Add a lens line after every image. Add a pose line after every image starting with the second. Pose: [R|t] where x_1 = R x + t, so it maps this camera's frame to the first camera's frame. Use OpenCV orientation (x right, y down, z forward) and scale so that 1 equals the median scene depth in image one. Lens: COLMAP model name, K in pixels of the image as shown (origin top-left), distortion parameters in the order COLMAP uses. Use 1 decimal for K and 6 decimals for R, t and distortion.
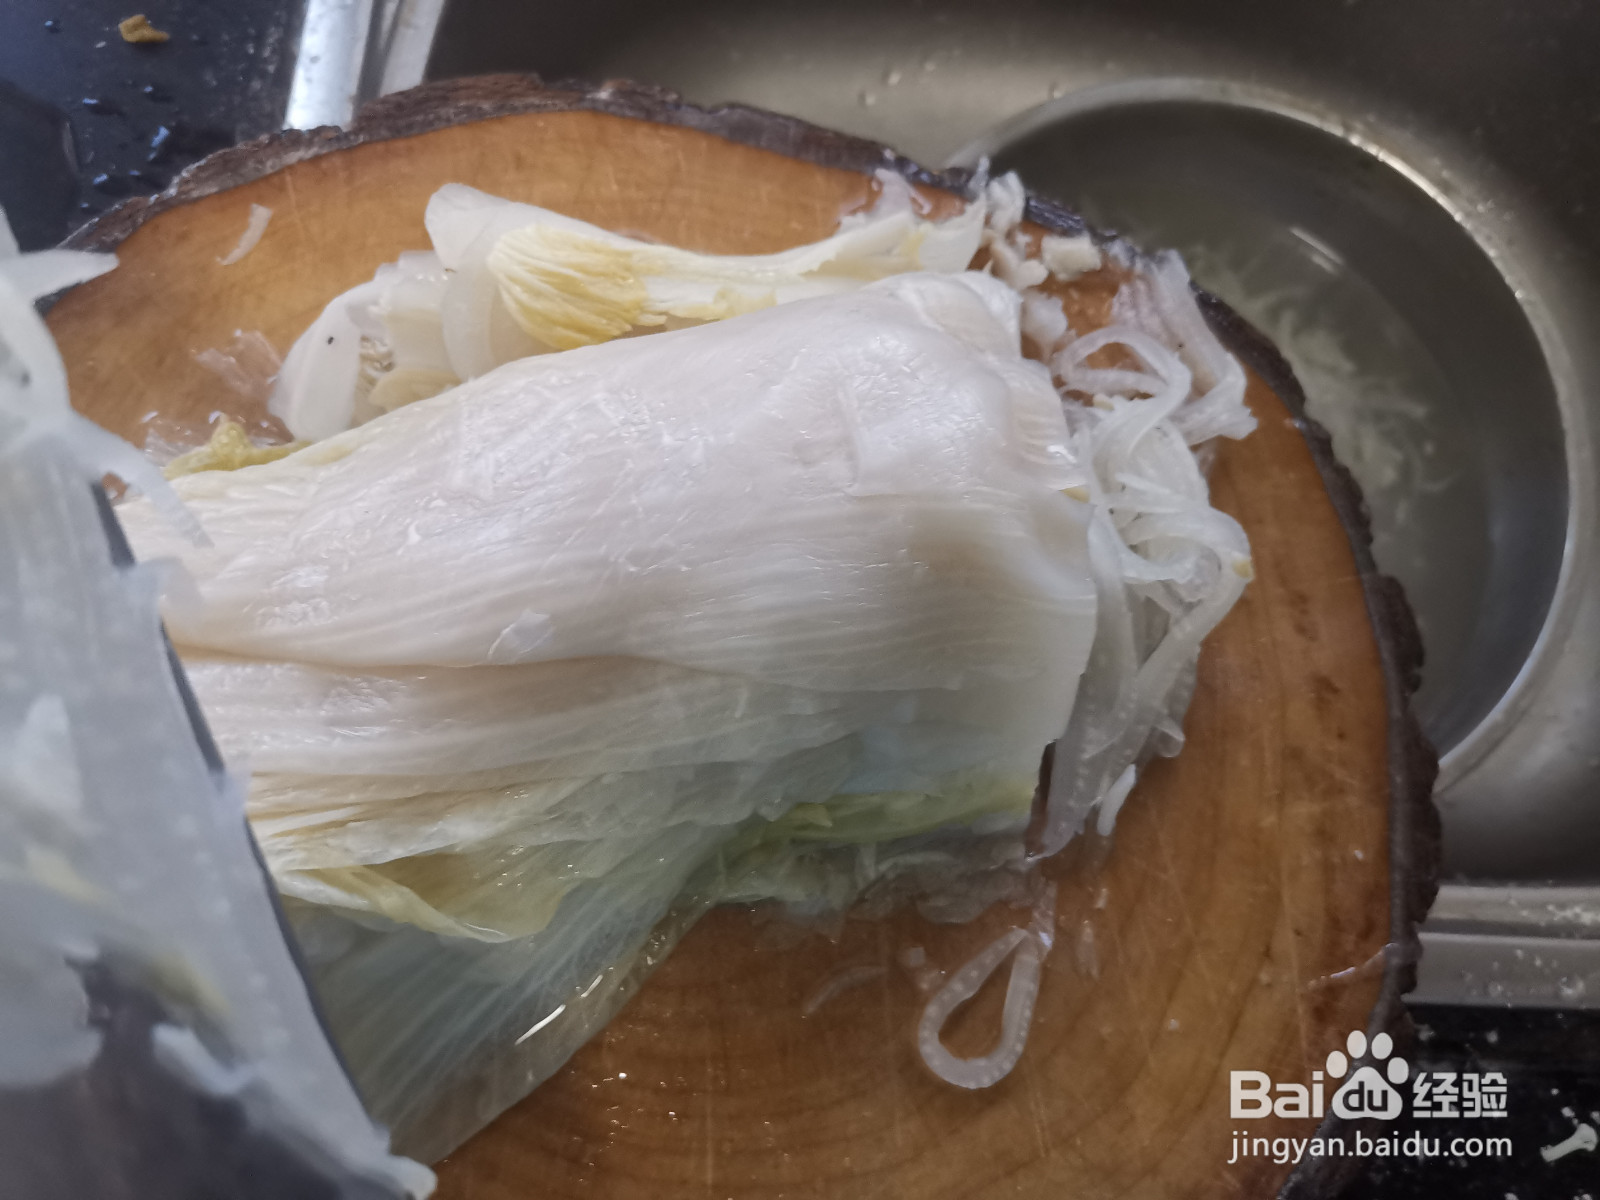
lens RADIAL K [[1223.8, 0, 800.0], [0, 1223.8, 600.0], [0, 0, 1]] dist [0.048295, -0.105888]
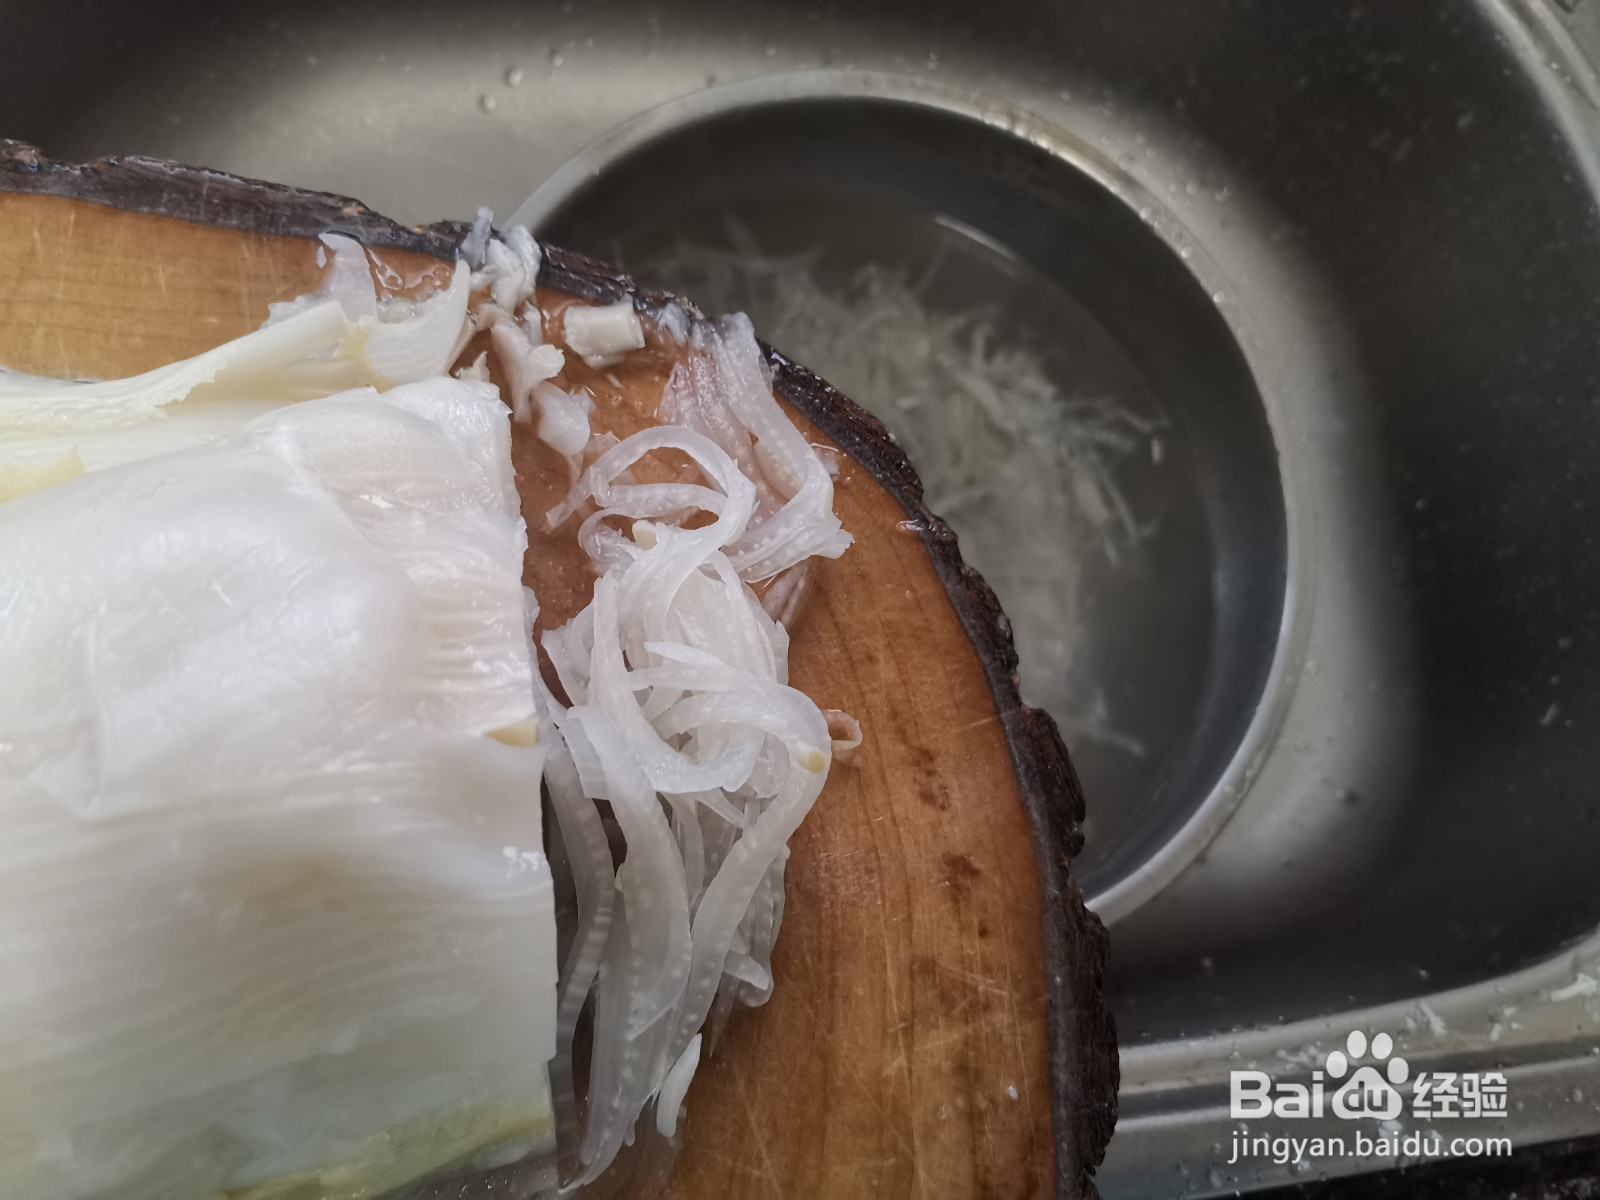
lens RADIAL K [[1223.8, 0, 800.0], [0, 1223.8, 600.0], [0, 0, 1]] dist [0.048295, -0.105888]
pose [[0.988007, -0.096349, 0.120663, 0.247740], [0.093549, 0.995202, 0.028670, -0.132844], [-0.122847, -0.017038, 0.992279, 0.239252]]
